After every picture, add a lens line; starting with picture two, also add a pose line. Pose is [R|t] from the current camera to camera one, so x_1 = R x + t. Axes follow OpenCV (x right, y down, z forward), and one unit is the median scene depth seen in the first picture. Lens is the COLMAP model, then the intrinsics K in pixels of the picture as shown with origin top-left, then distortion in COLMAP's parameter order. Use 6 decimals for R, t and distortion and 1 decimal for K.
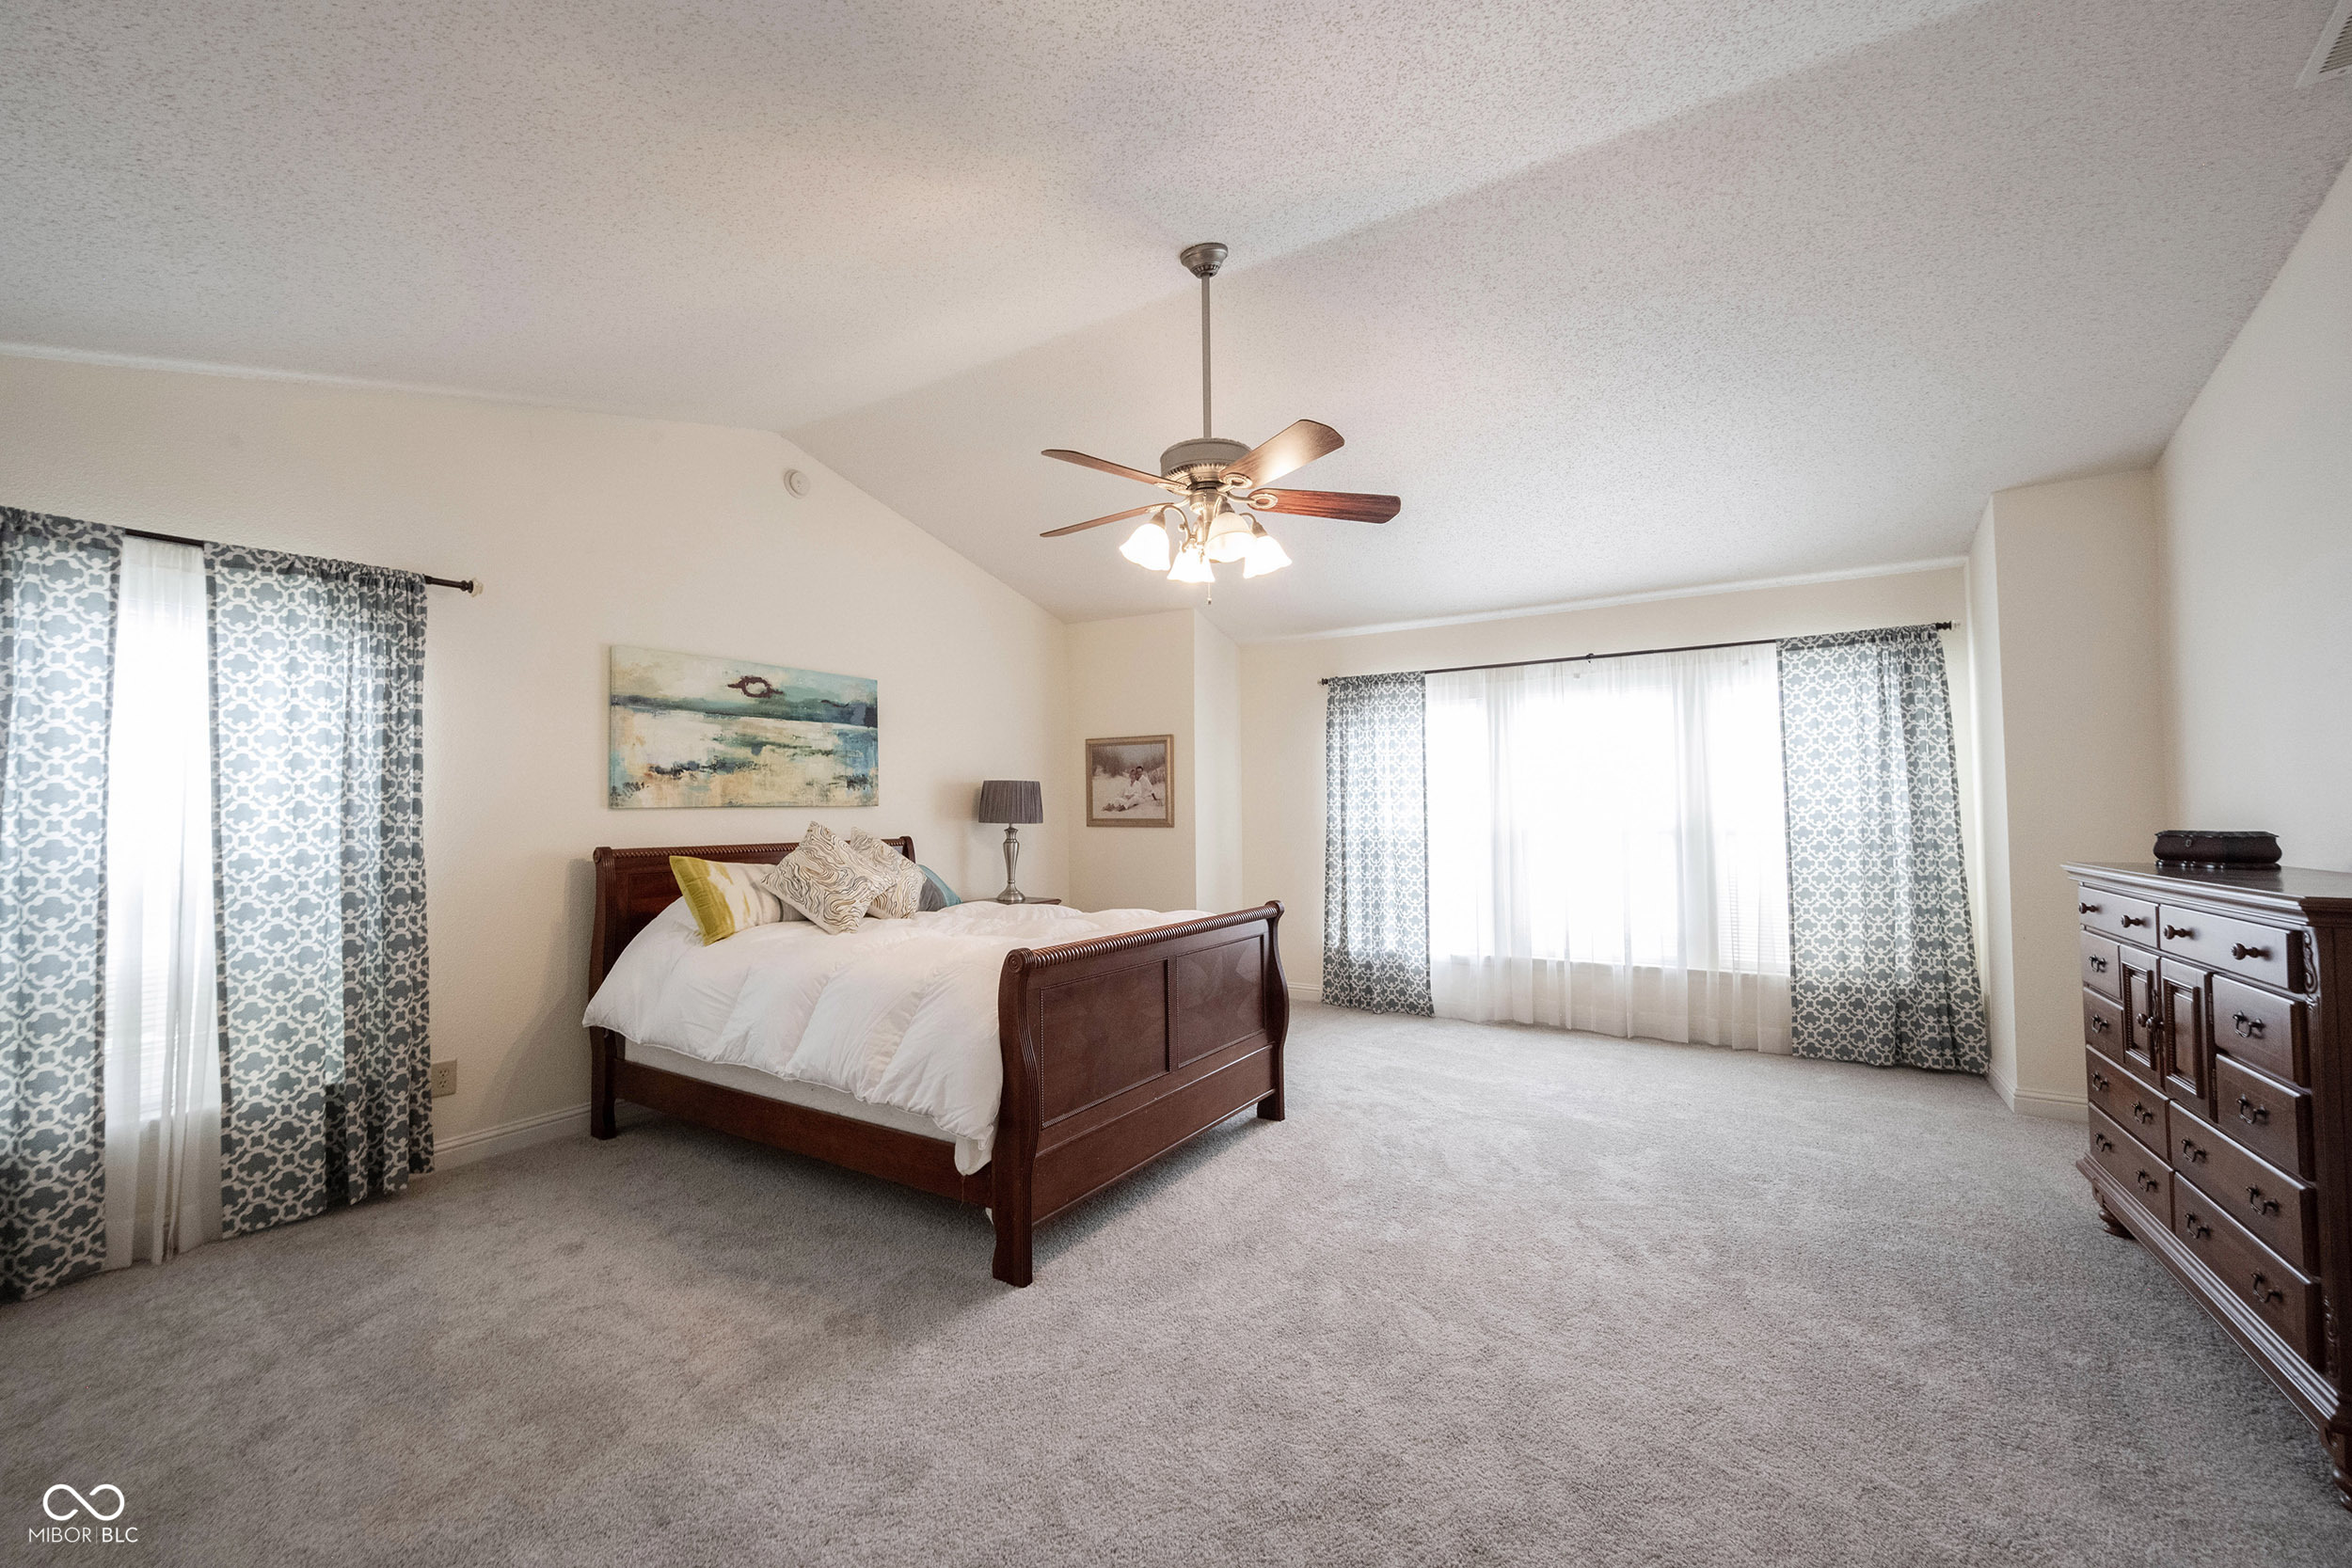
lens RADIAL K [[917.8, 0, 1171.3], [0, 917.8, 783.7], [0, 0, 1]] dist [-0.000890, -0.000013]
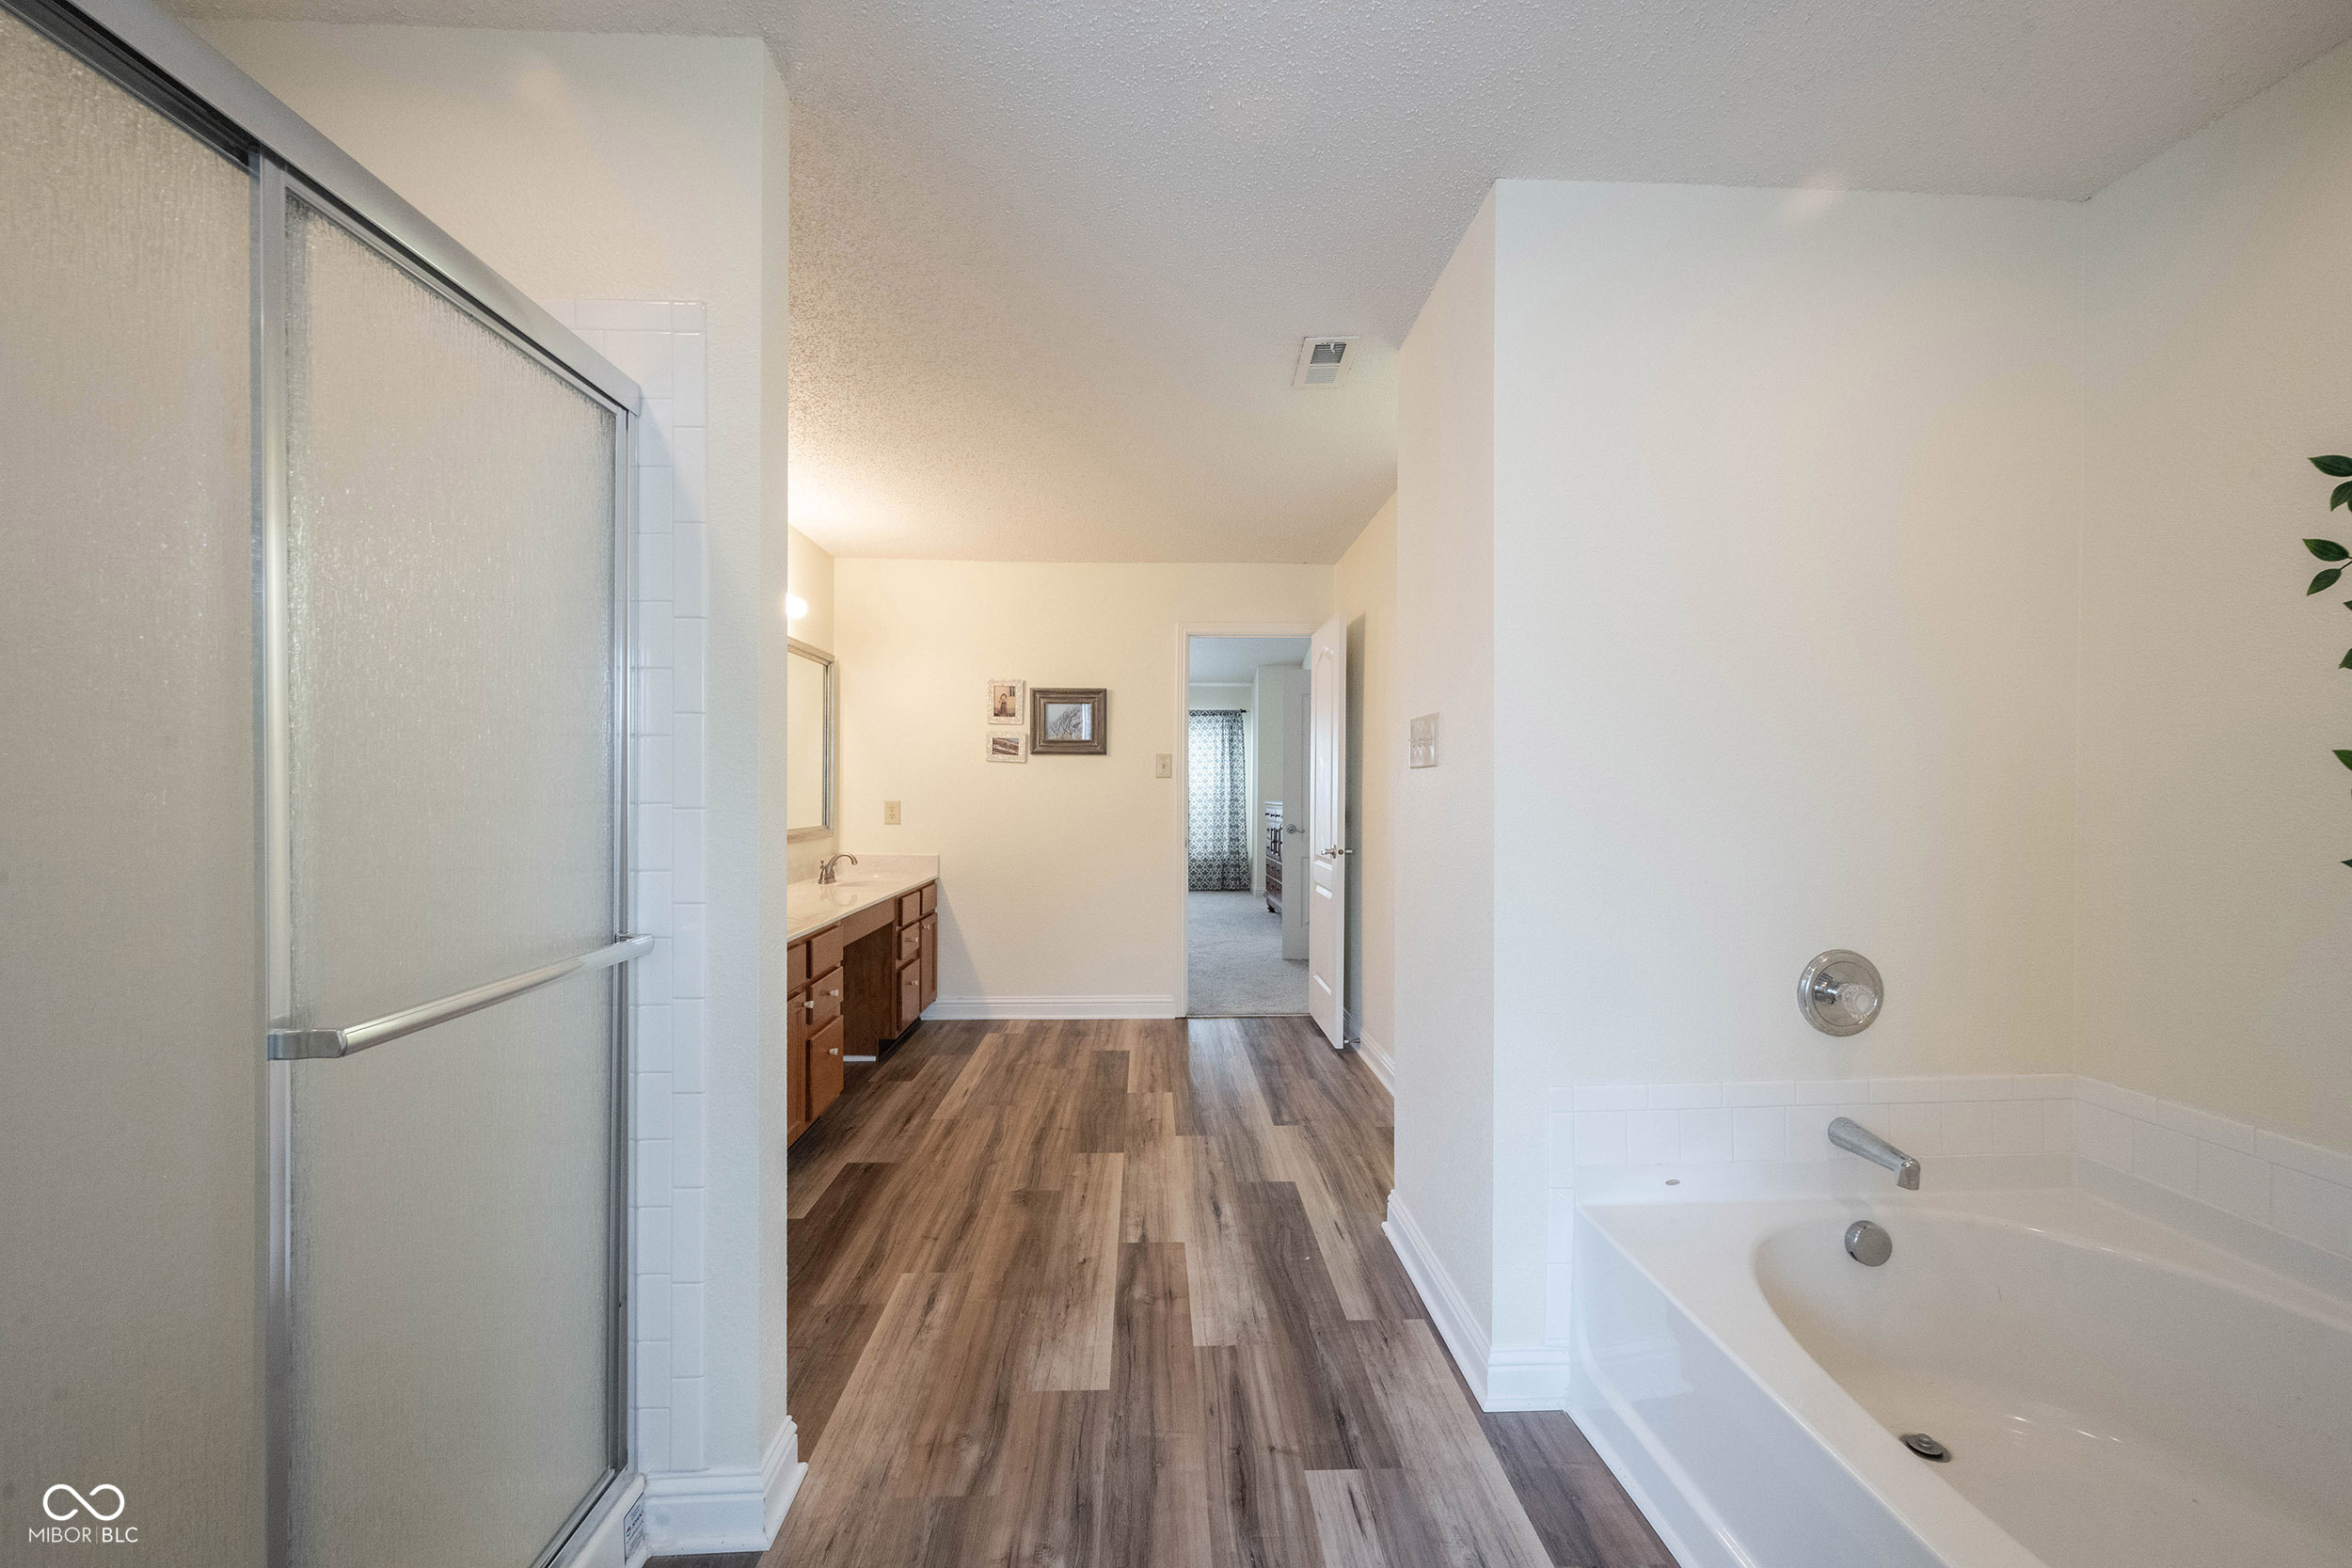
lens RADIAL K [[917.8, 0, 1178.4], [0, 917.8, 786.7], [0, 0, 1]] dist [-0.000890, -0.000013]
pose [[0.801606, 0.007556, 0.597805, -0.765616], [-0.031544, 0.999062, 0.029671, -0.035559], [-0.597020, -0.042642, 0.801092, -0.875286]]
